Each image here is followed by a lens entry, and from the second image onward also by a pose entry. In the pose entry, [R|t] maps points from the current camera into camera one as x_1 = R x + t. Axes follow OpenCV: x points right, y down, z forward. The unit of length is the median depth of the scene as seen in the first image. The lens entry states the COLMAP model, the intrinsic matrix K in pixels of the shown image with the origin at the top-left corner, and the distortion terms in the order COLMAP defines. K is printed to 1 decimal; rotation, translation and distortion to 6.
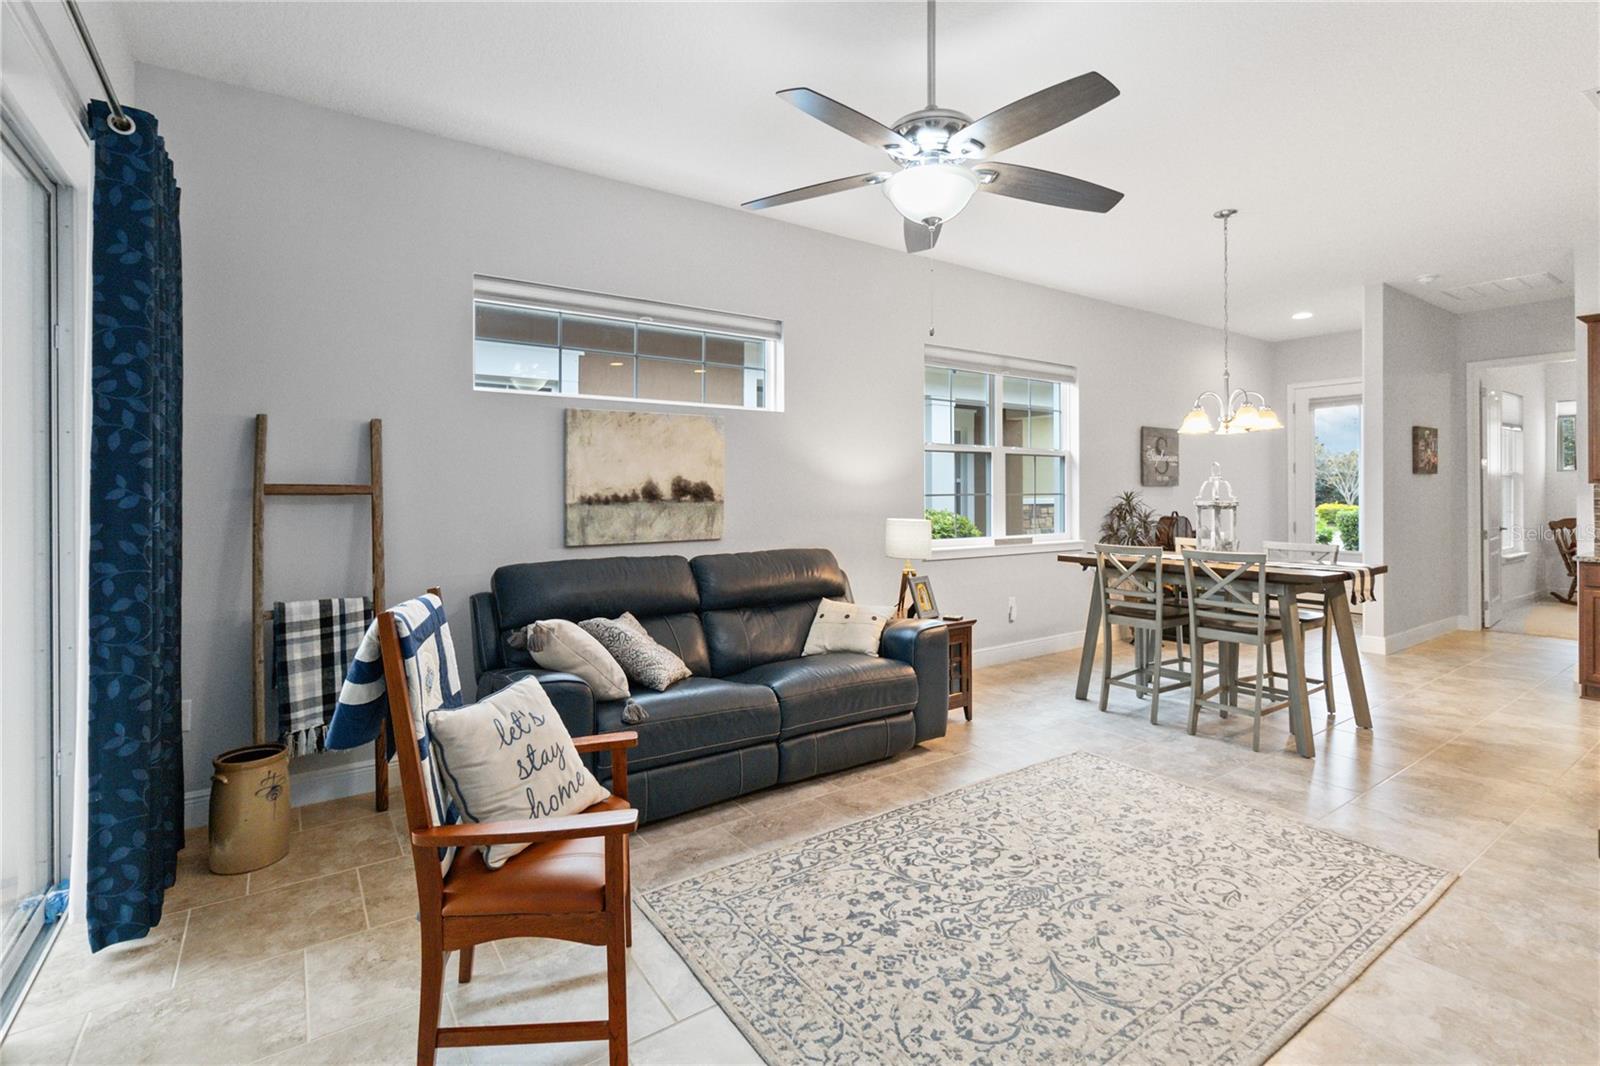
lens RADIAL K [[743.4, 0, 822.2], [0, 743.4, 491.8], [0, 0, 1]] dist [-0.000940, 0.001134]
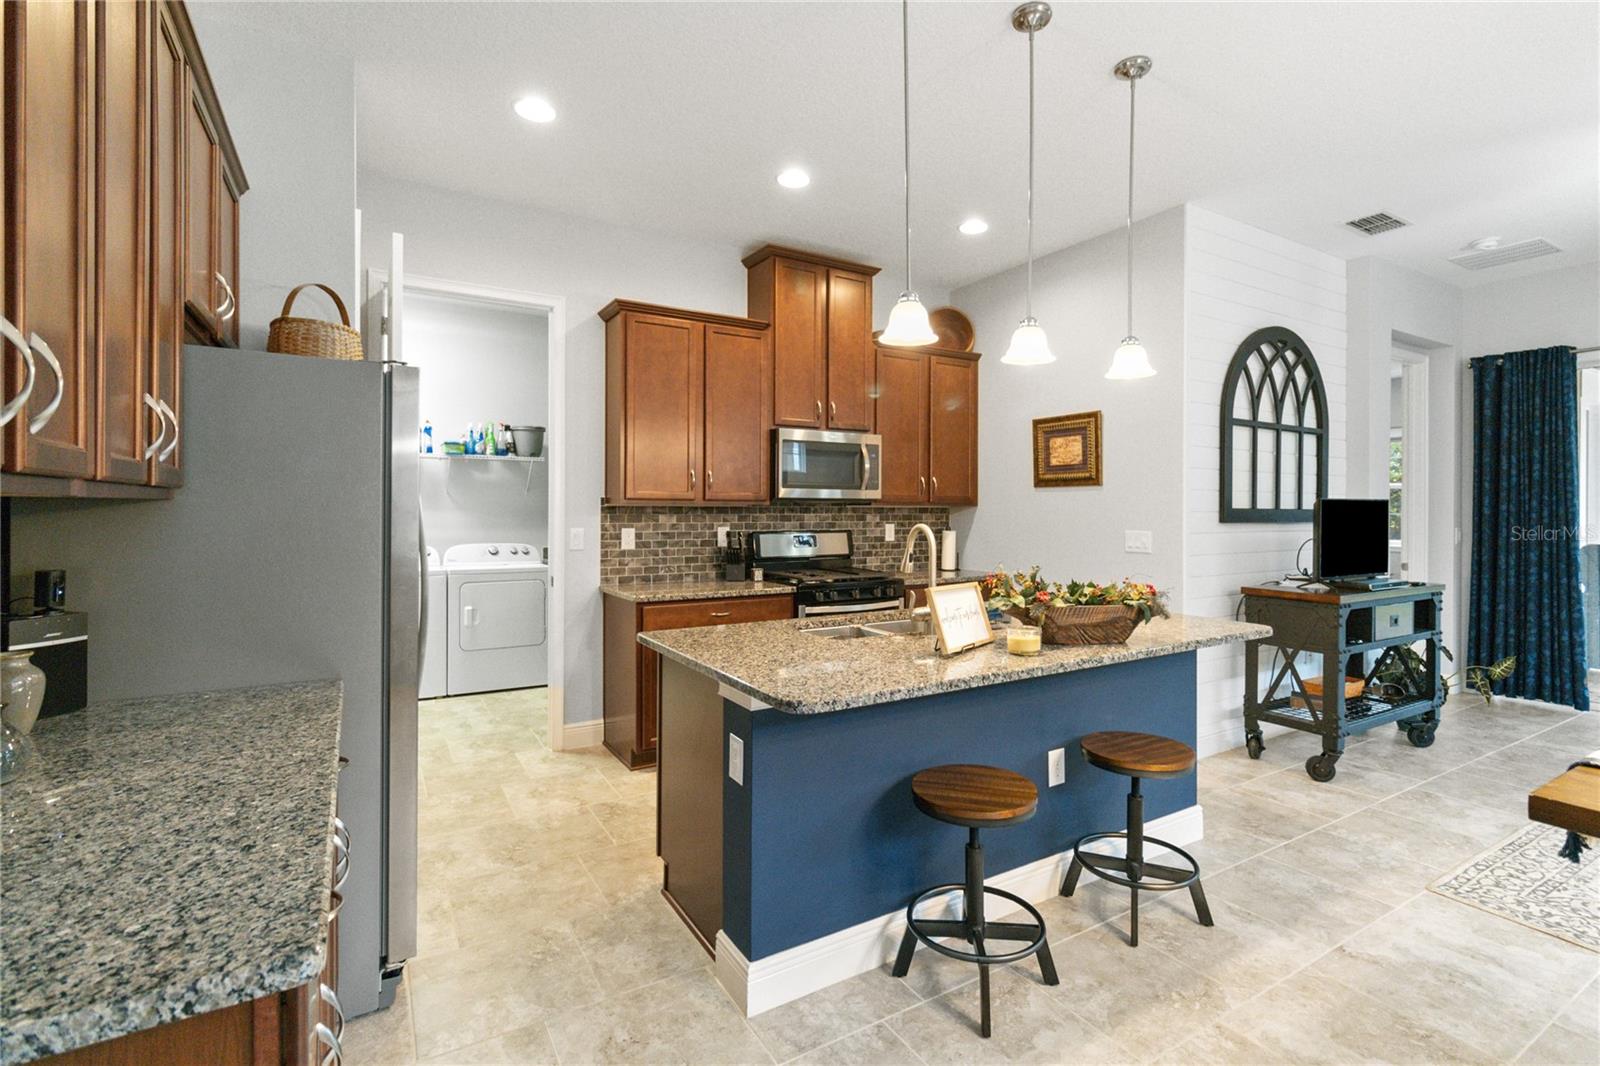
lens RADIAL K [[743.4, 0, 811.4], [0, 743.4, 509.2], [0, 0, 1]] dist [-0.000940, 0.001134]
pose [[-0.996365, 0.002186, 0.085156, 1.478926], [0.001960, 0.999994, -0.002740, -0.011263], [-0.085162, -0.002563, -0.996364, 1.922177]]
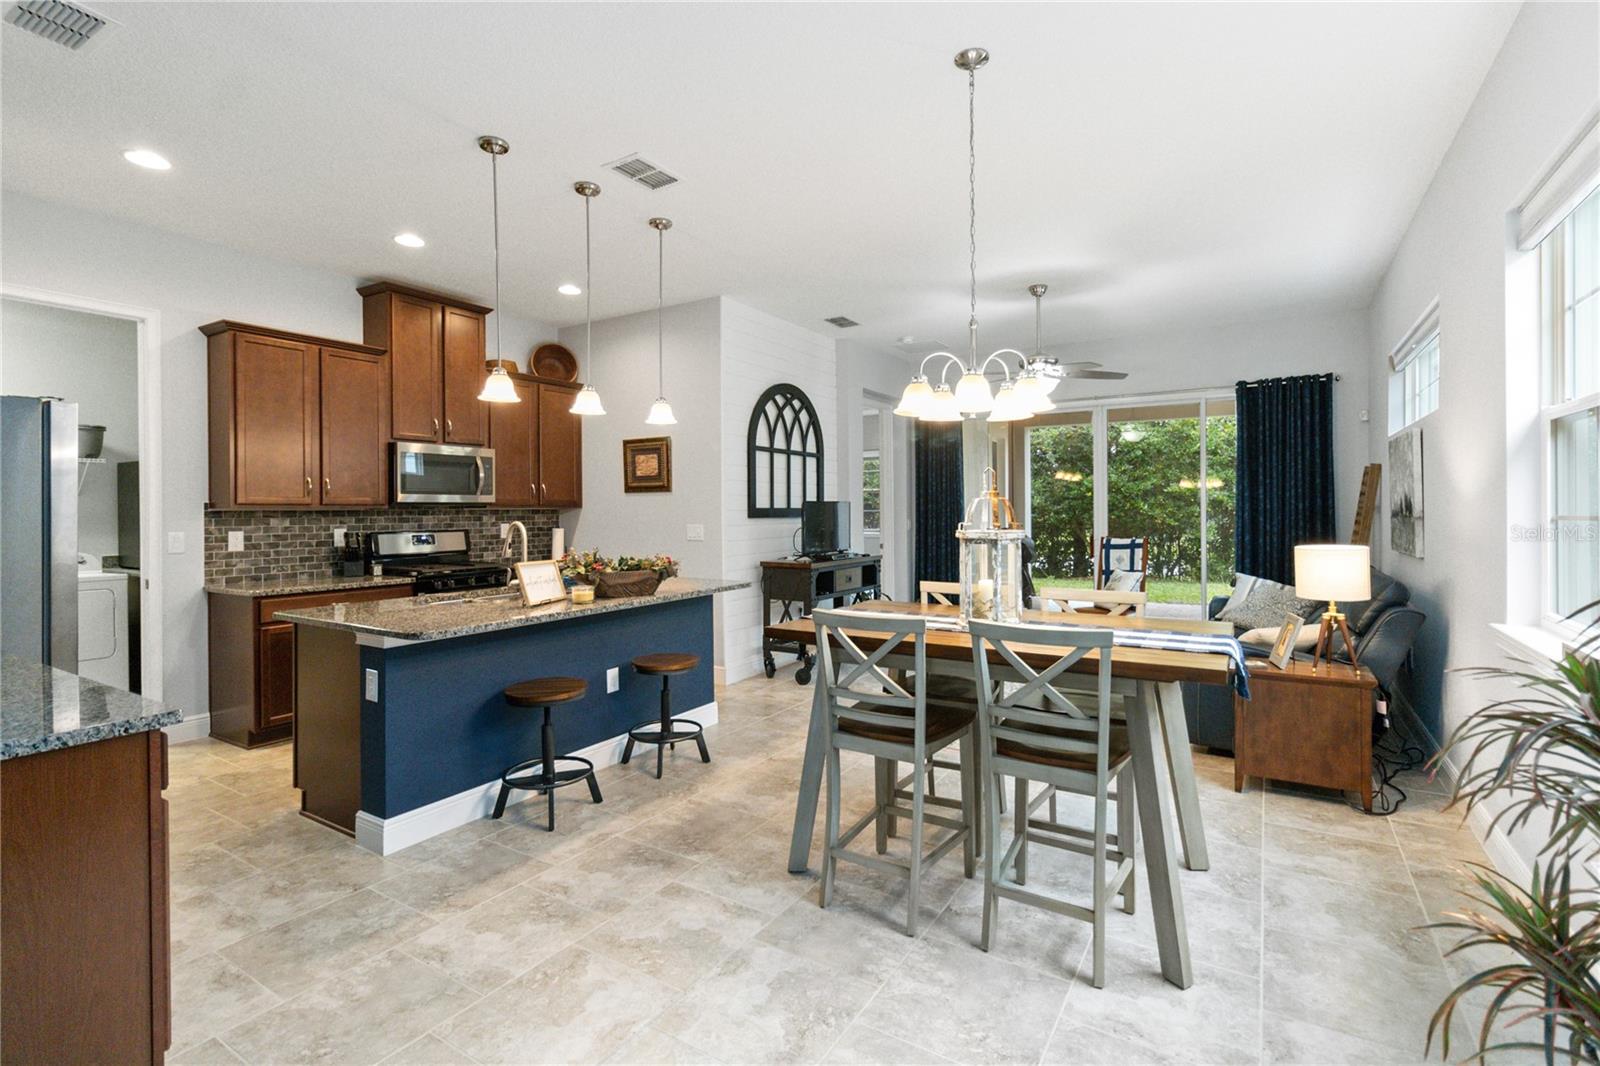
lens RADIAL K [[743.4, 0, 815.3], [0, 743.4, 511.5], [0, 0, 1]] dist [-0.000940, 0.001134]
pose [[-0.924144, 0.012776, -0.381832, 1.432420], [0.012327, 0.999917, 0.003623, -0.011217], [0.381846, -0.001358, -0.924225, 2.422637]]
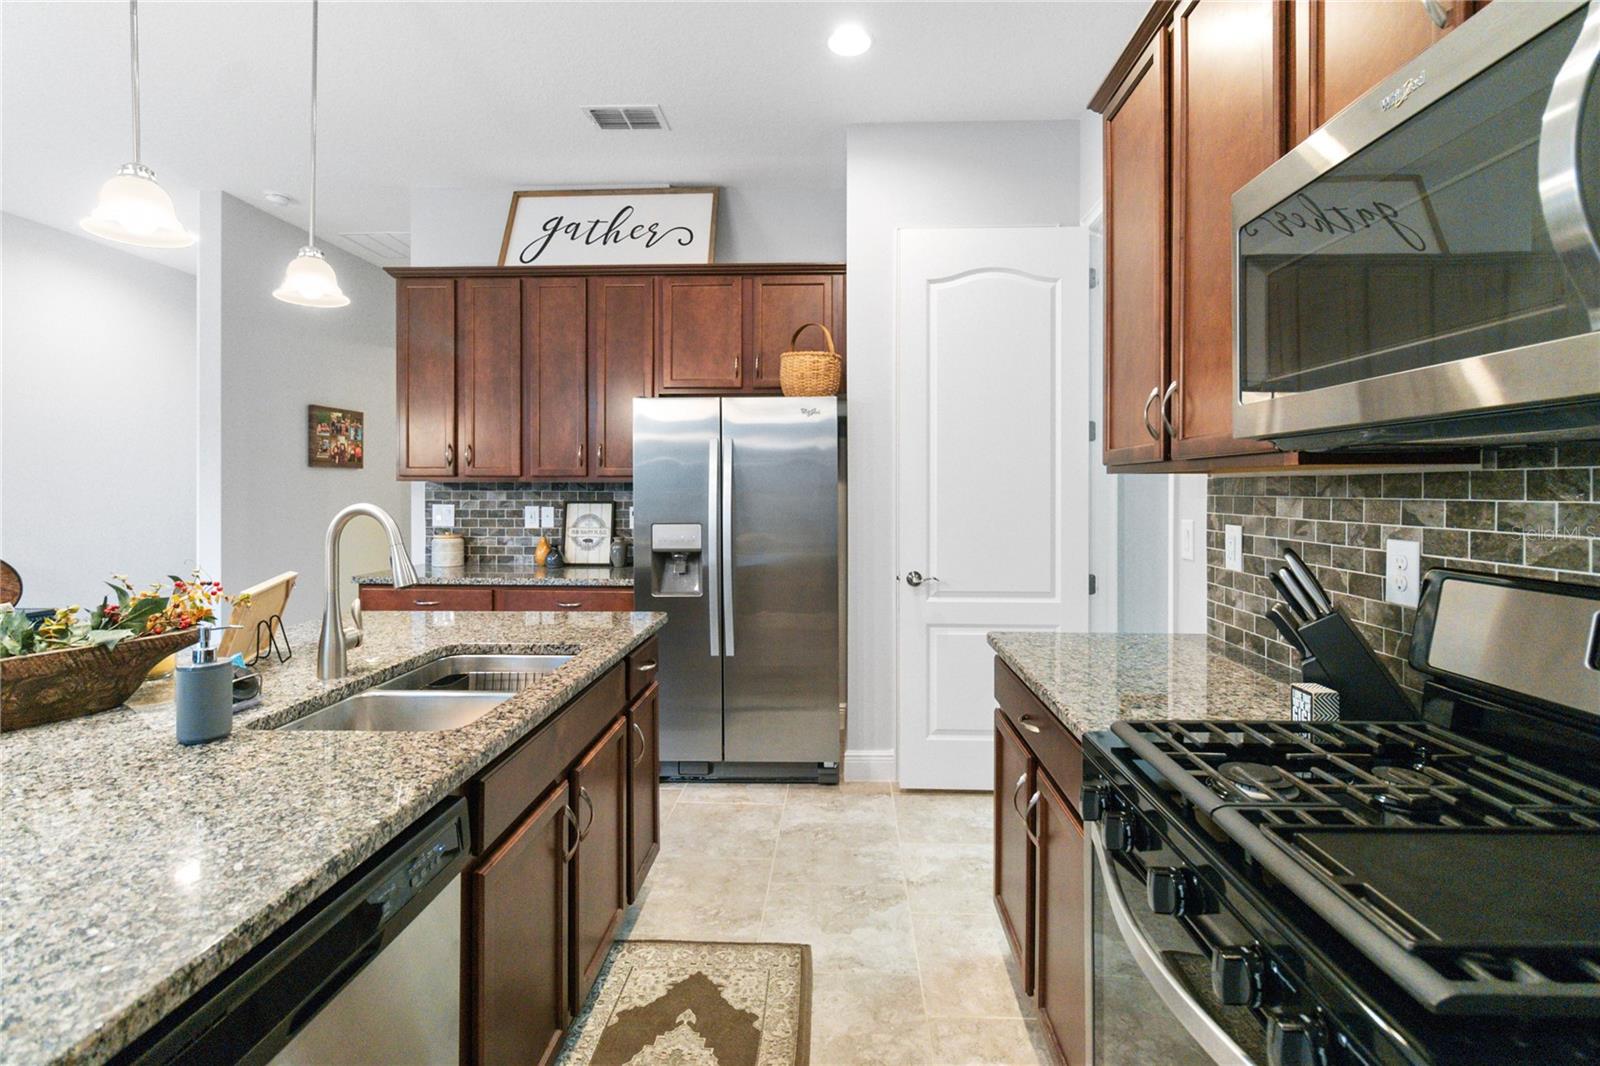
lens RADIAL K [[743.4, 0, 815.2], [0, 743.4, 487.6], [0, 0, 1]] dist [-0.000940, 0.001134]
pose [[0.618999, 0.007841, 0.785353, 1.174274], [-0.006121, 0.999968, -0.005159, -0.007492], [-0.785368, -0.001614, 0.619027, 0.301226]]
